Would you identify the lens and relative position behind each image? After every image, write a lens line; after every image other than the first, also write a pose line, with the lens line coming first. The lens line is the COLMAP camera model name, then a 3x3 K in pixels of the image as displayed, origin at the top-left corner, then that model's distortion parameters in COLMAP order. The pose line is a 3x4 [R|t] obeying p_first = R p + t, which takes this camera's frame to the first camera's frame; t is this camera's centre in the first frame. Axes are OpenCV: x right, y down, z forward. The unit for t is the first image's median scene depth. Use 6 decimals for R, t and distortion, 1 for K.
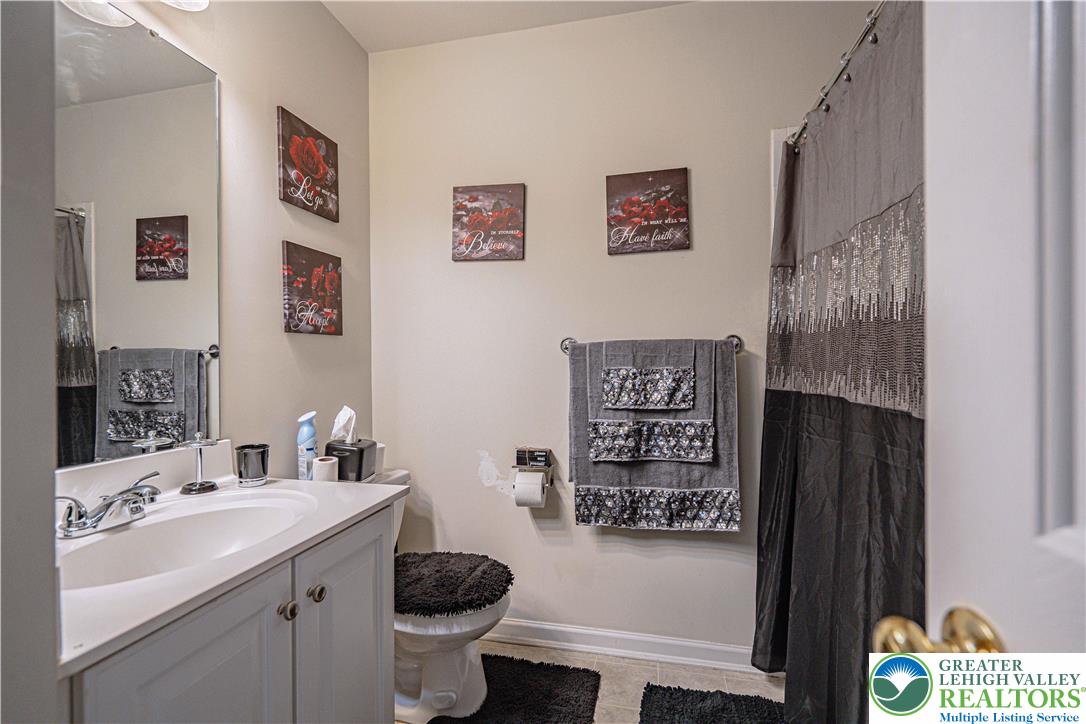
lens RADIAL K [[494.4, 0, 544.3], [0, 494.4, 364.6], [0, 0, 1]] dist [-0.009304, 0.004750]
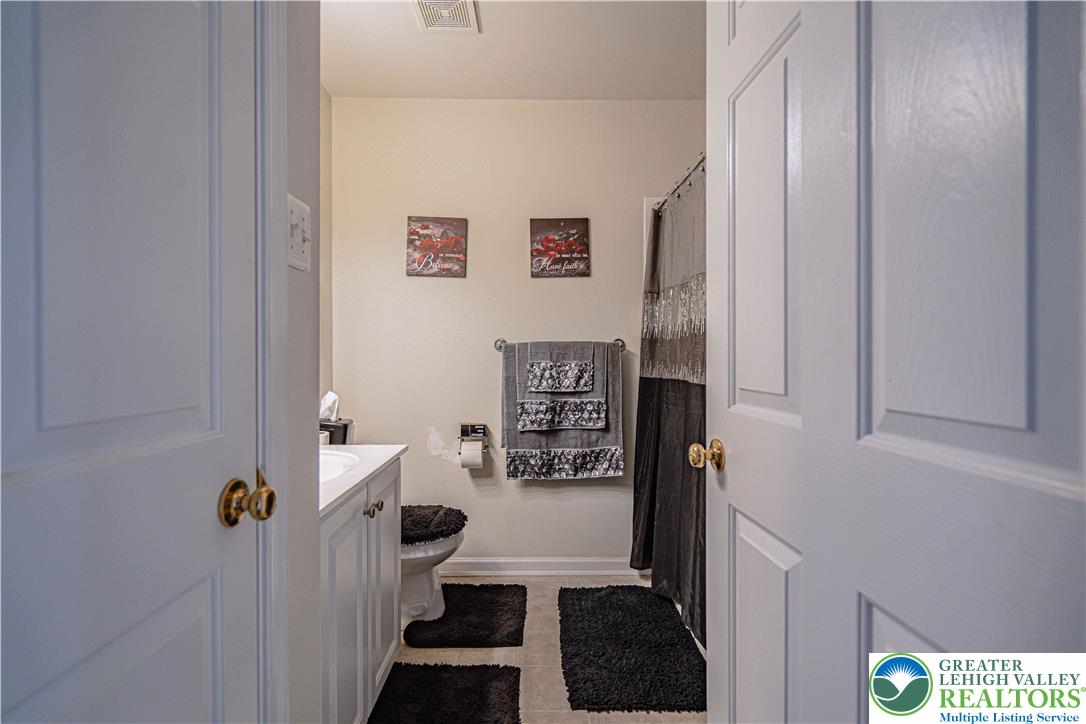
lens RADIAL K [[494.4, 0, 538.6], [0, 494.4, 360.0], [0, 0, 1]] dist [-0.009304, 0.004750]
pose [[0.971593, 0.004021, 0.236622, -0.176134], [-0.004615, 0.999987, 0.001957, -0.000882], [-0.236611, -0.002993, 0.971600, -0.325224]]
